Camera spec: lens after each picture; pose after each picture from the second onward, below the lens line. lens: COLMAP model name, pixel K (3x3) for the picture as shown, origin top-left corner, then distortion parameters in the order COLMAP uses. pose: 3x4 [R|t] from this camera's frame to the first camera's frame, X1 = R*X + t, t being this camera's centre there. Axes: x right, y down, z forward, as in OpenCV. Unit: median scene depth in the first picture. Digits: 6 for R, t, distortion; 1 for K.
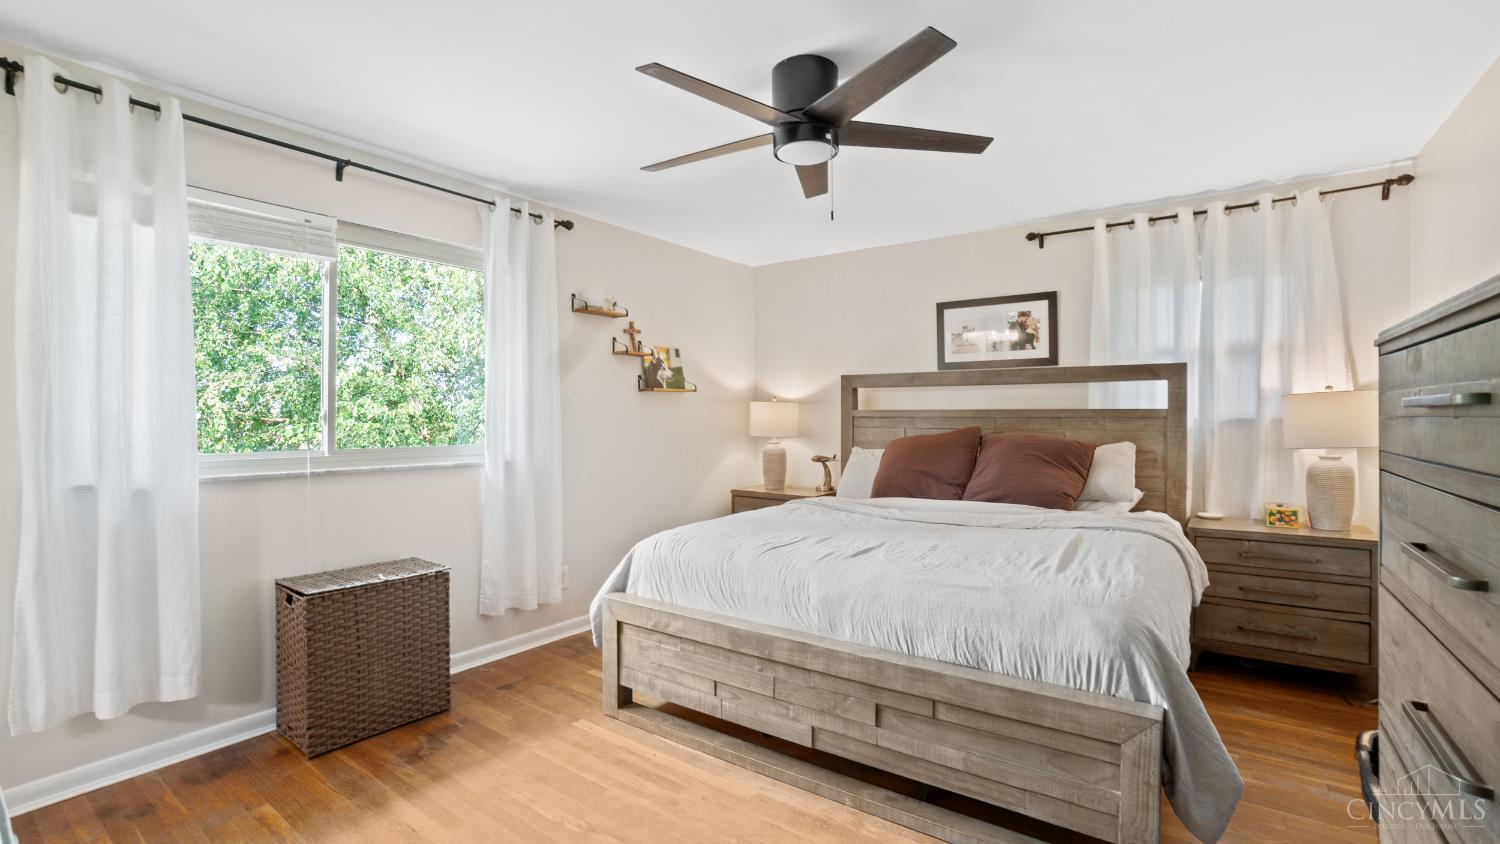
lens RADIAL K [[670.2, 0, 751.6], [0, 670.2, 421.5], [0, 0, 1]] dist [-0.029307, 0.003089]
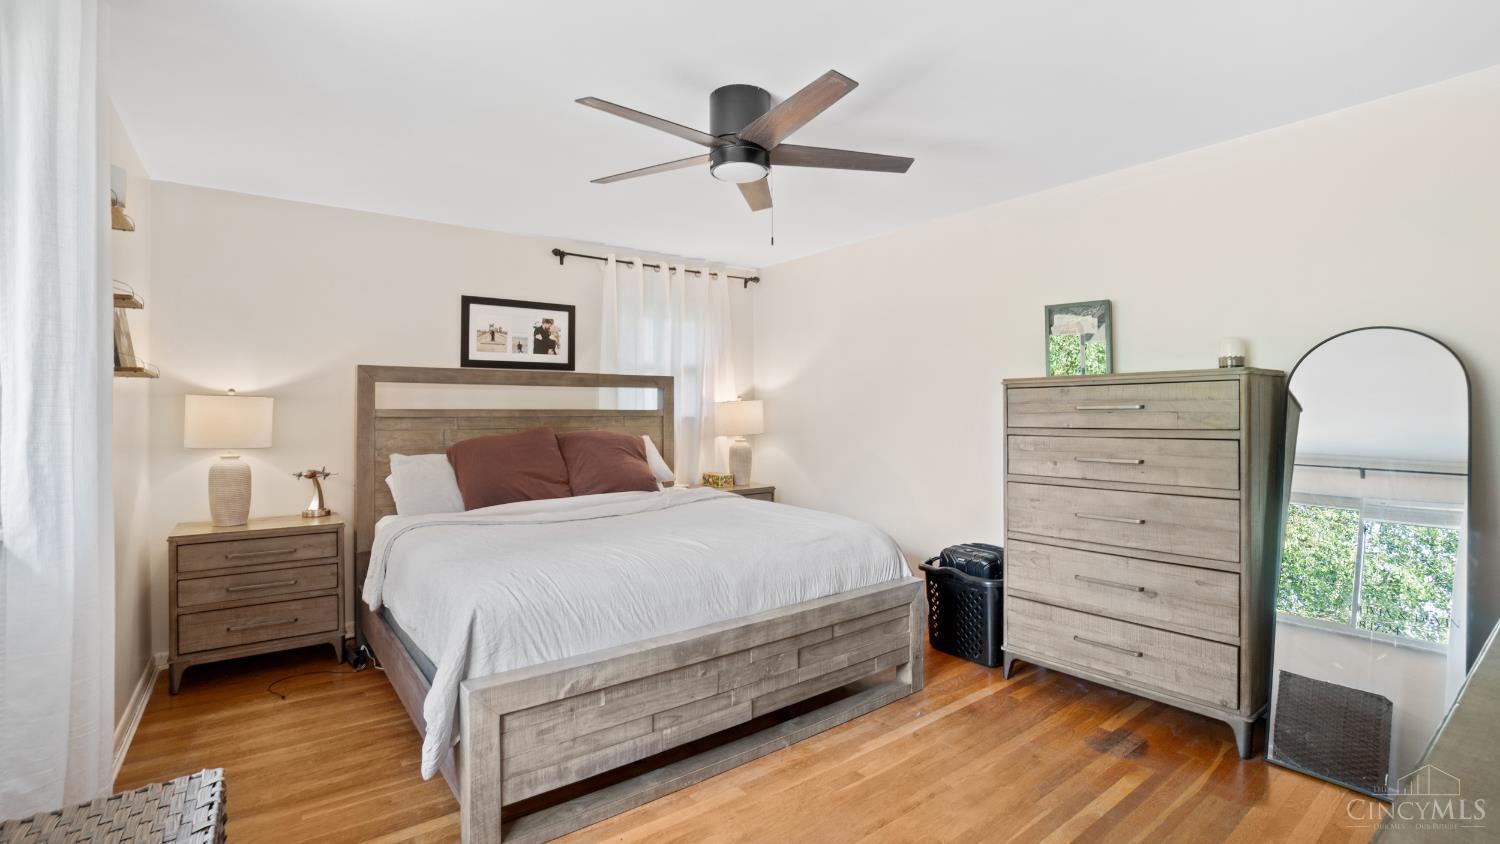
lens RADIAL K [[670.2, 0, 738.5], [0, 670.2, 413.9], [0, 0, 1]] dist [-0.029307, 0.003089]
pose [[0.292571, 0.000037, 0.956244, -0.636494], [0.011850, 0.999923, -0.003664, -0.004147], [-0.956170, 0.012404, 0.292548, 0.461384]]
